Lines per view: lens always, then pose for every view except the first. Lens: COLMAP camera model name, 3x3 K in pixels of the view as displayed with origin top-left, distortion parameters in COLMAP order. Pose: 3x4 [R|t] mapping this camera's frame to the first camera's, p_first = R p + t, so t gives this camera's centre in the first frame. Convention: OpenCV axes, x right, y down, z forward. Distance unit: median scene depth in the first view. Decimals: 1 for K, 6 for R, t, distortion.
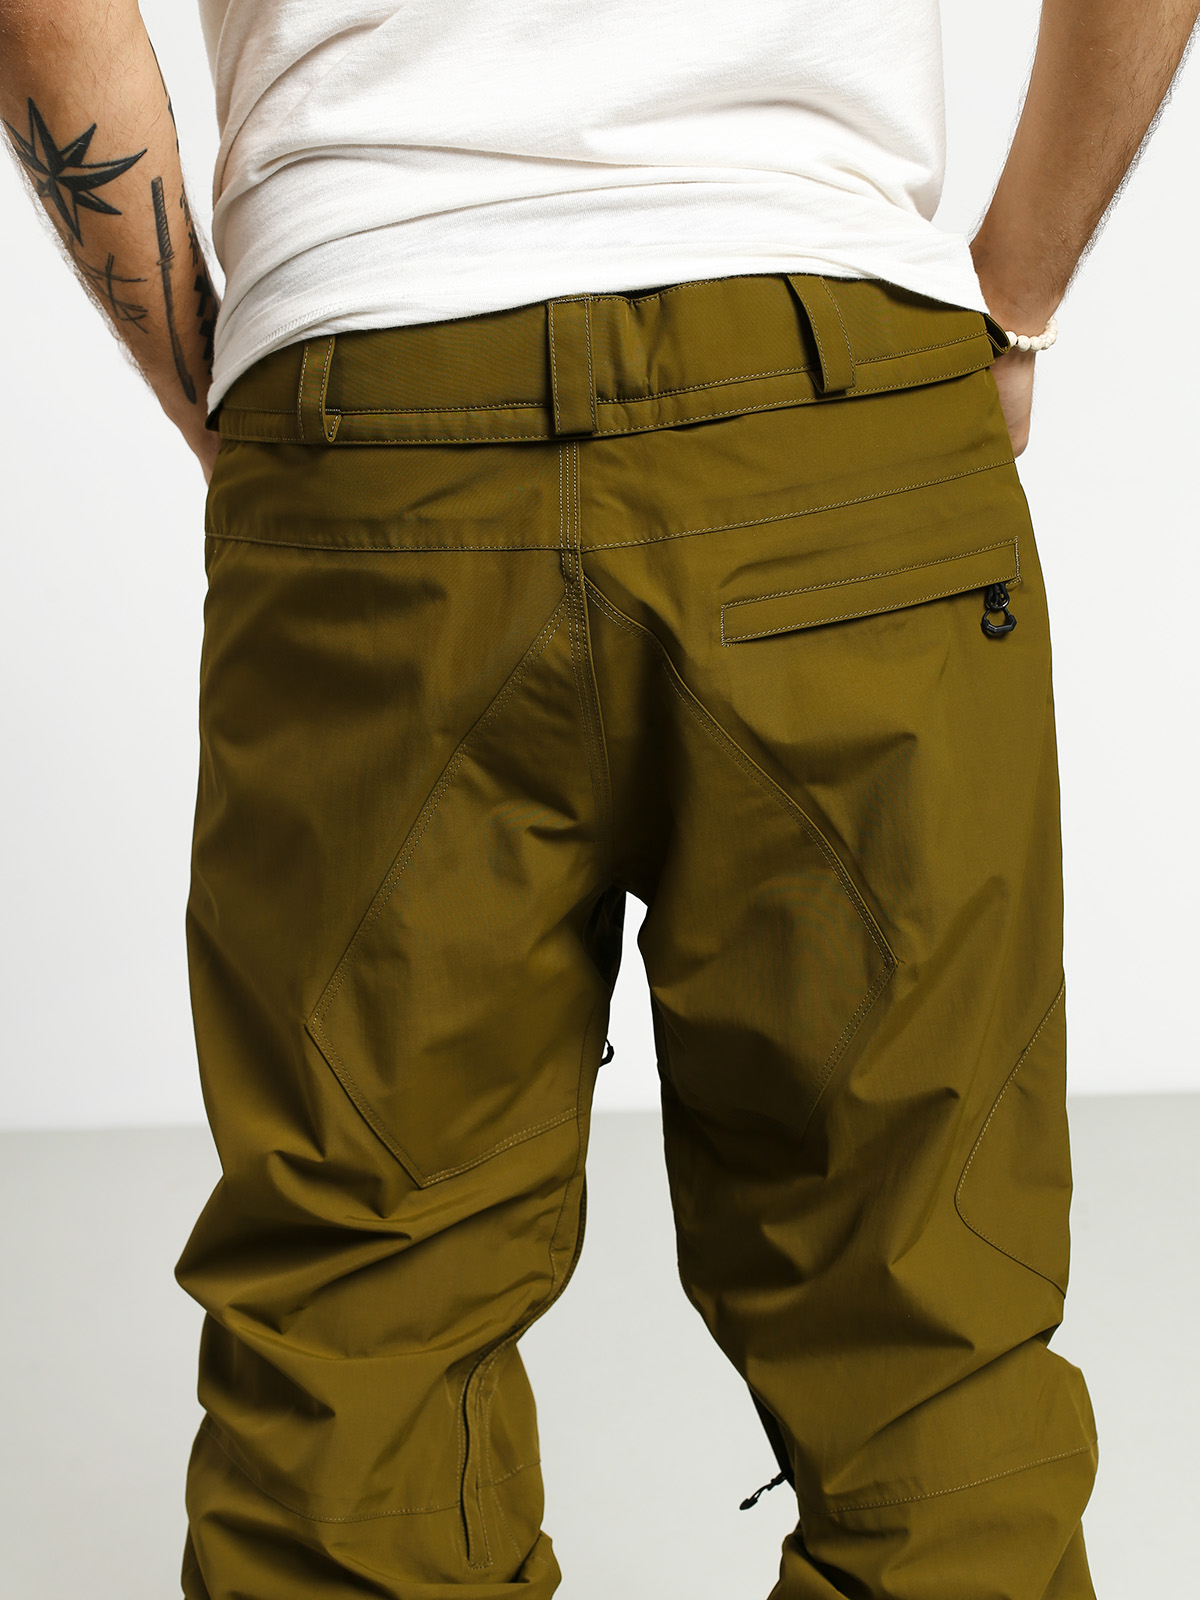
lens RADIAL K [[2238.3, 0, 594.0], [0, 2238.3, 796.6], [0, 0, 1]] dist [0.051674, 0.000000]
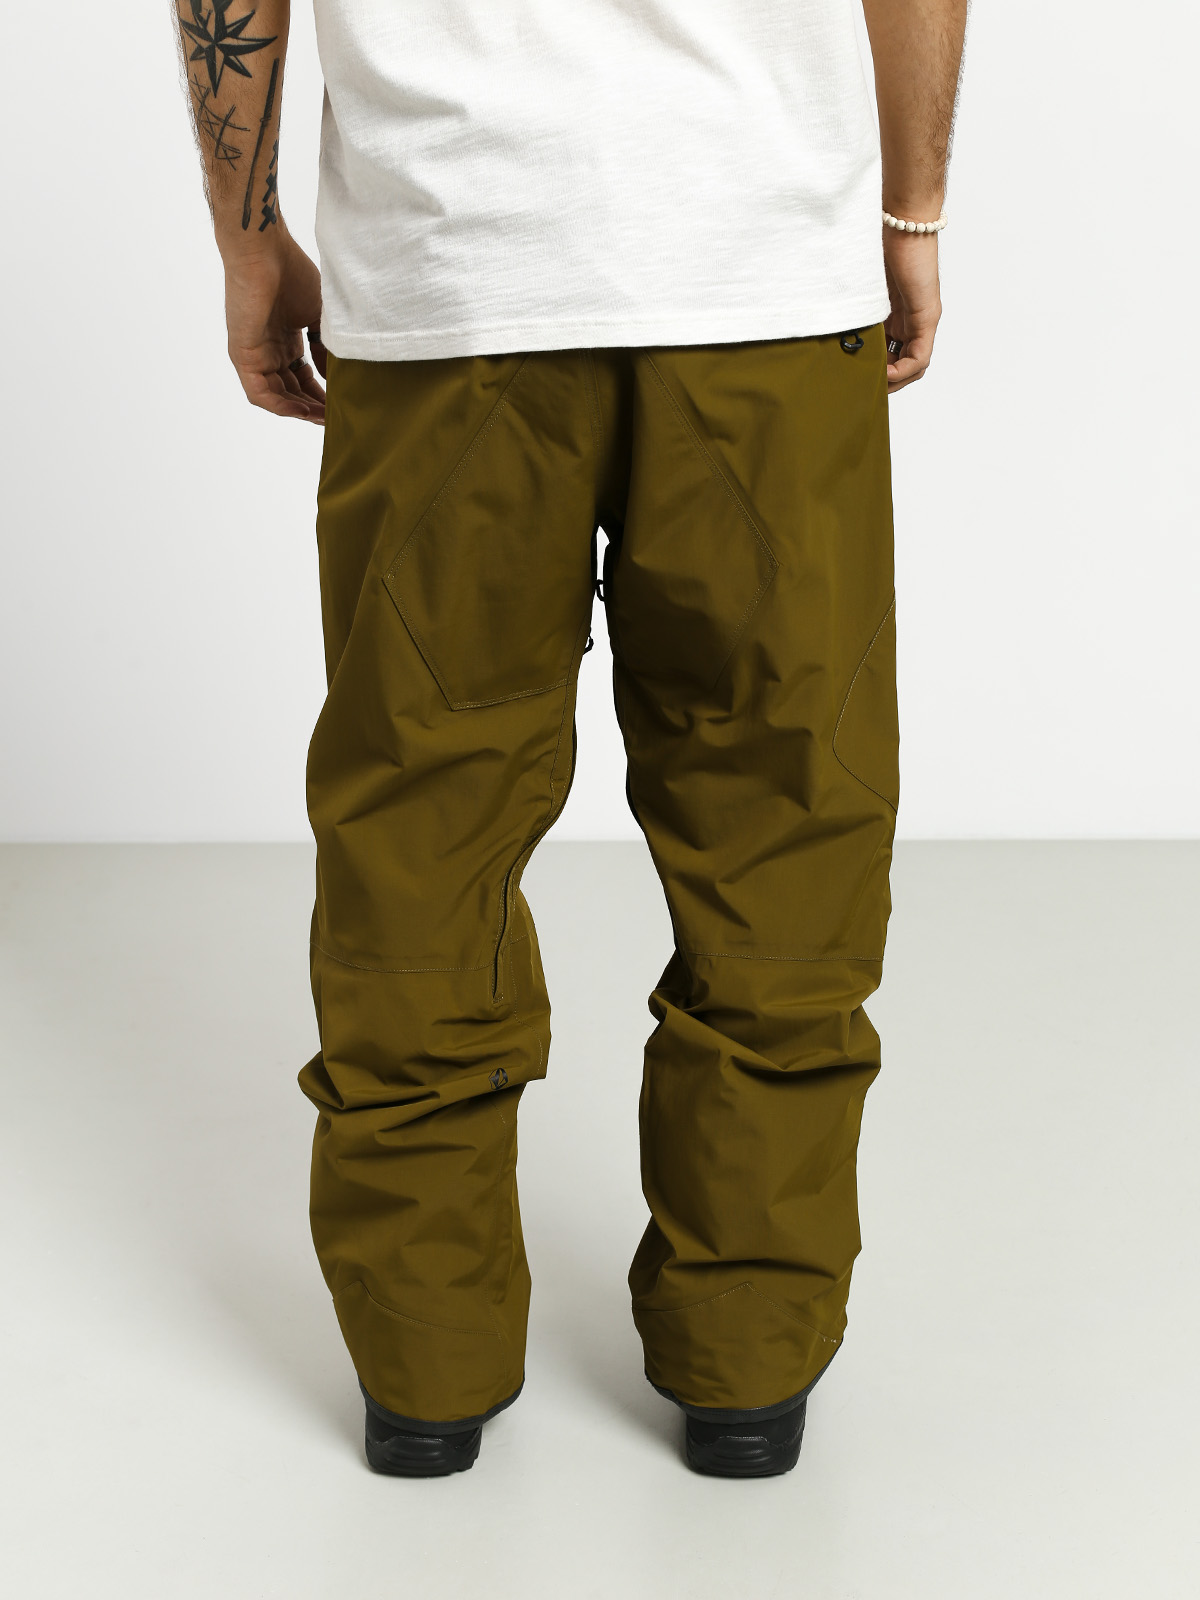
lens RADIAL K [[2238.3, 0, 604.4], [0, 2238.3, 803.7], [0, 0, 1]] dist [0.051674, 0.000000]
pose [[0.999723, -0.008116, 0.022071, -0.016958], [0.007212, 0.999144, 0.040740, 0.159709], [-0.022382, -0.040570, 0.998926, -0.491937]]
